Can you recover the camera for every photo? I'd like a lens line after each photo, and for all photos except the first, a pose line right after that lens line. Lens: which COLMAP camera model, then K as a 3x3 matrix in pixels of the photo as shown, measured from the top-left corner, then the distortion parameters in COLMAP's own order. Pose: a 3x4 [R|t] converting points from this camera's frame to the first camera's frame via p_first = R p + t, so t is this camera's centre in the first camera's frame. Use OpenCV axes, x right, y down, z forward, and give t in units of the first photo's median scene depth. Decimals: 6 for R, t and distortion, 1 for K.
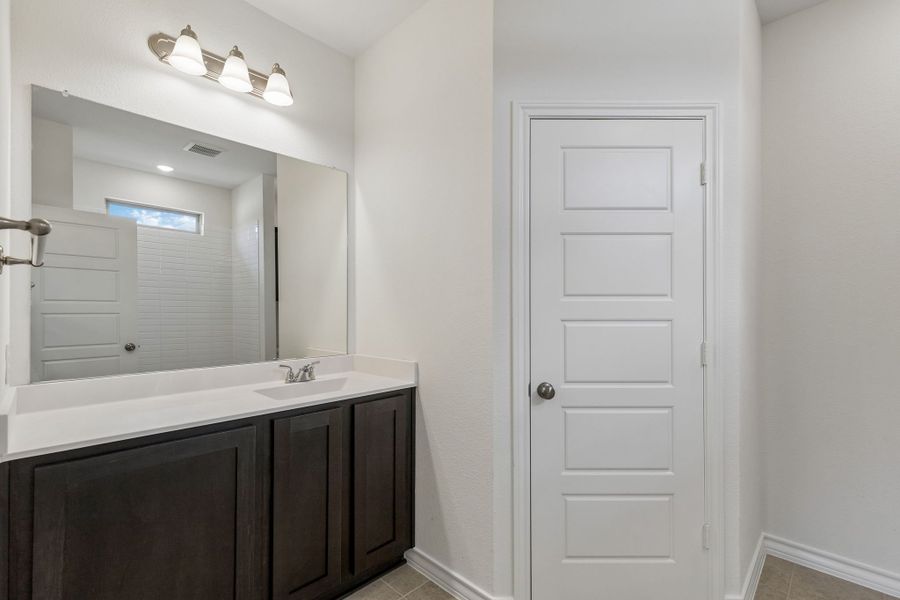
lens RADIAL K [[427.3, 0, 445.0], [0, 427.3, 302.4], [0, 0, 1]] dist [-0.000217, -0.000347]
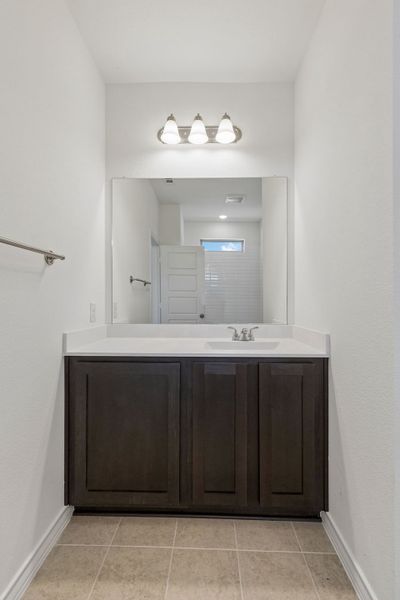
lens RADIAL K [[270.0, 0, 200.0], [0, 270.0, 300.0], [0, 0, 1]] dist [0.010167, -0.000929]
pose [[0.677369, -0.000791, -0.735643, 0.206621], [0.004676, 0.999984, 0.003230, 0.054053], [0.735629, -0.005628, 0.677361, 0.325824]]
